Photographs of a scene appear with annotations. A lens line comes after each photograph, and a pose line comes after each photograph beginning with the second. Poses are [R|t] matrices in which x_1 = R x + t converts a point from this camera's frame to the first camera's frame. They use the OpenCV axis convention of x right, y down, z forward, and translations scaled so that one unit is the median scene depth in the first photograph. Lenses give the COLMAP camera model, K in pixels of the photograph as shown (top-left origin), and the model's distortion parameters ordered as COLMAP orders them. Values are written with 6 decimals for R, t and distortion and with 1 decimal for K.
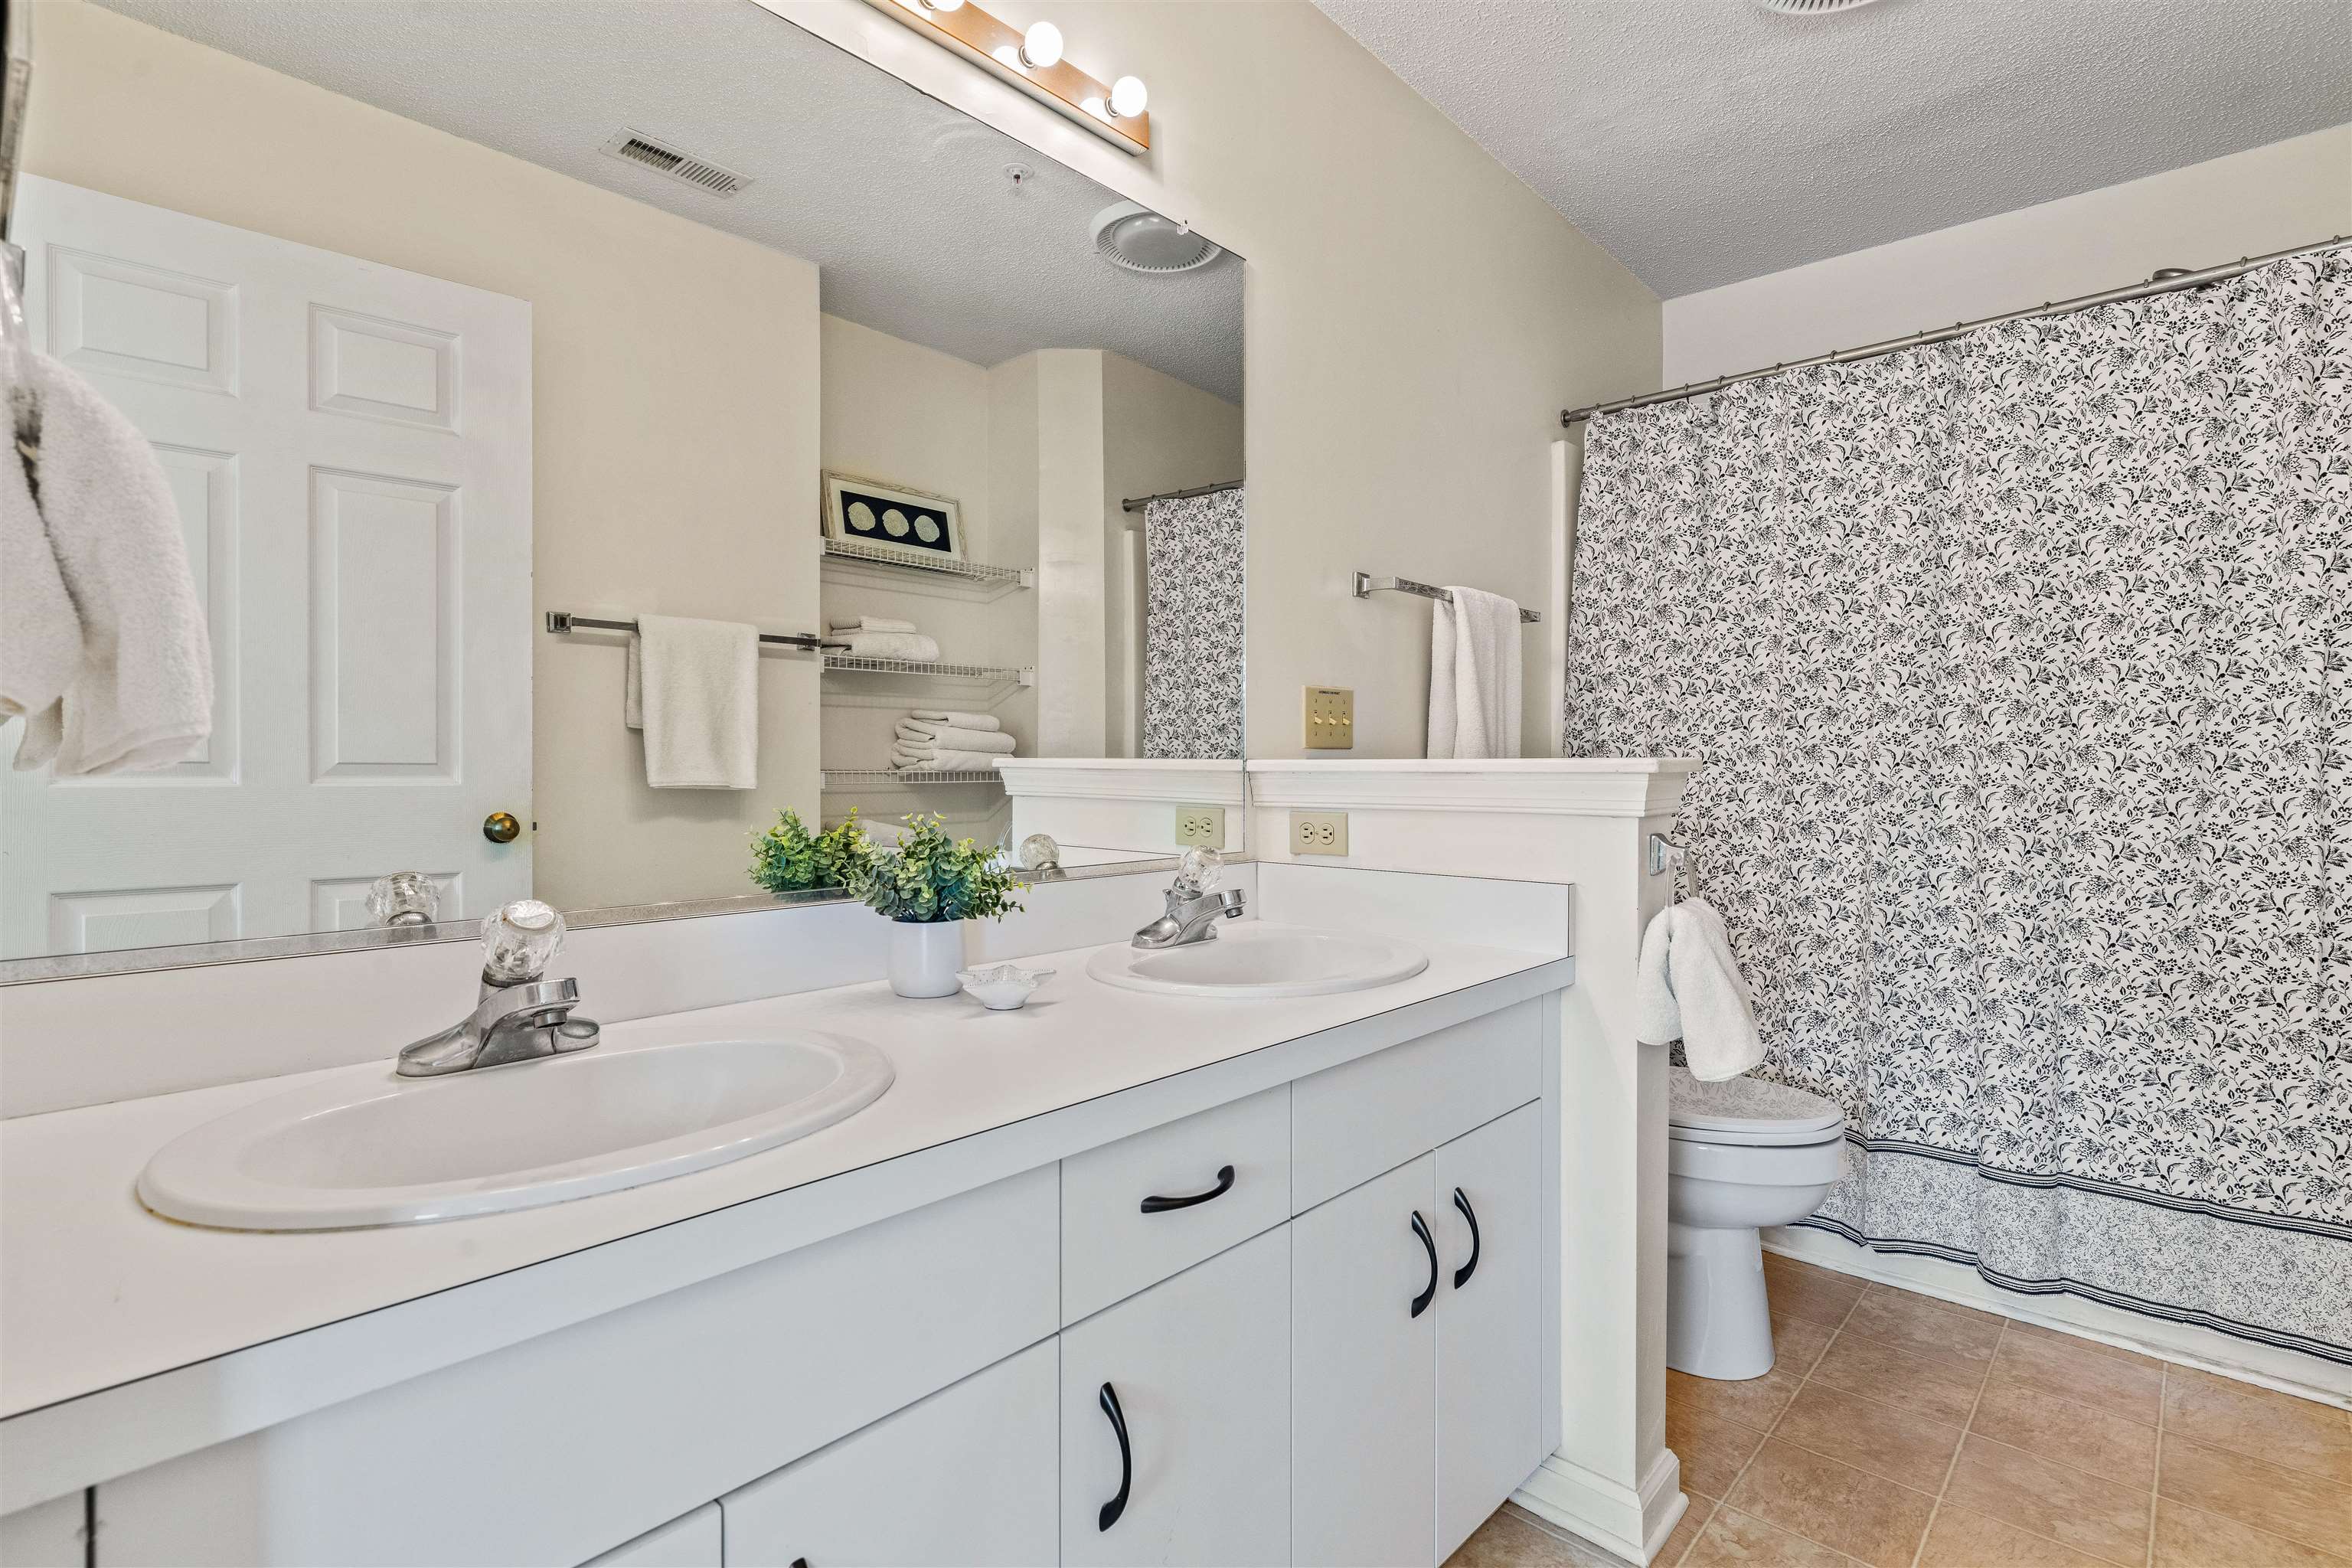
lens RADIAL K [[1149.2, 0, 1177.3], [0, 1149.2, 770.3], [0, 0, 1]] dist [-0.002621, 0.001181]
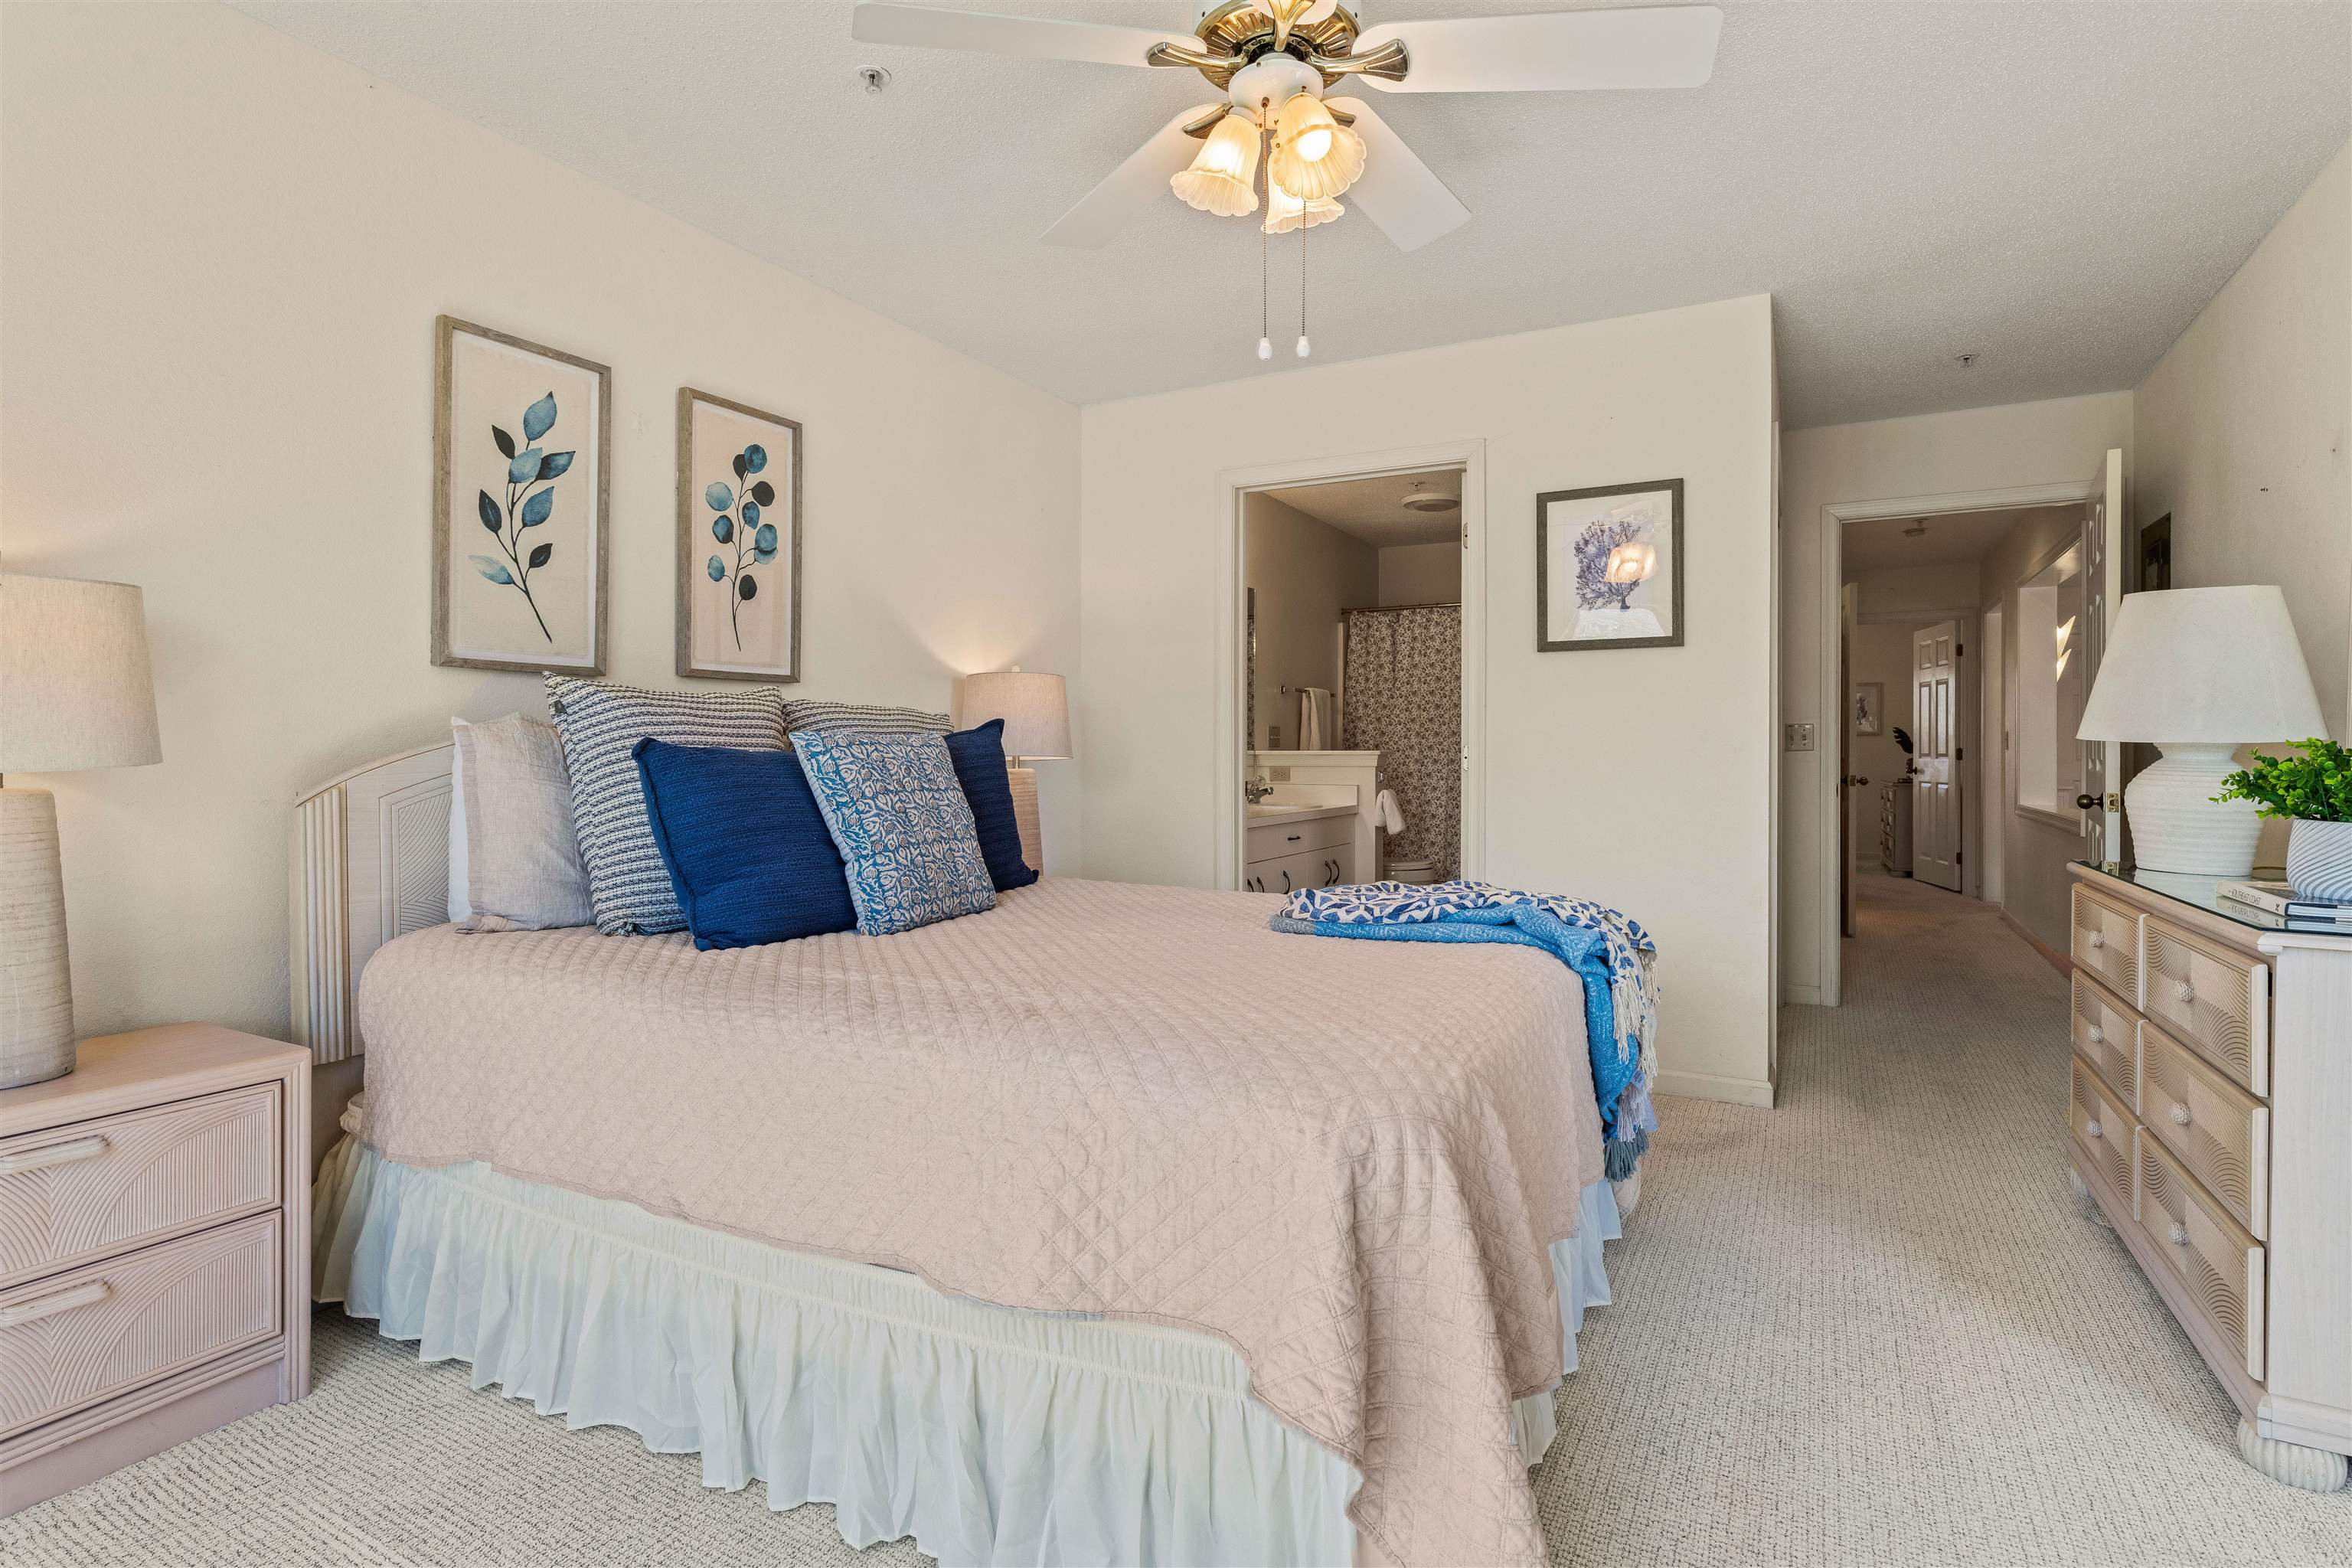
lens RADIAL K [[1149.2, 0, 1177.3], [0, 1149.2, 770.3], [0, 0, 1]] dist [-0.002621, 0.001181]
pose [[0.973675, -0.005231, 0.227880, -0.675352], [0.002899, 0.999940, 0.010565, 0.008226], [-0.227922, -0.009626, 0.973632, -1.564239]]
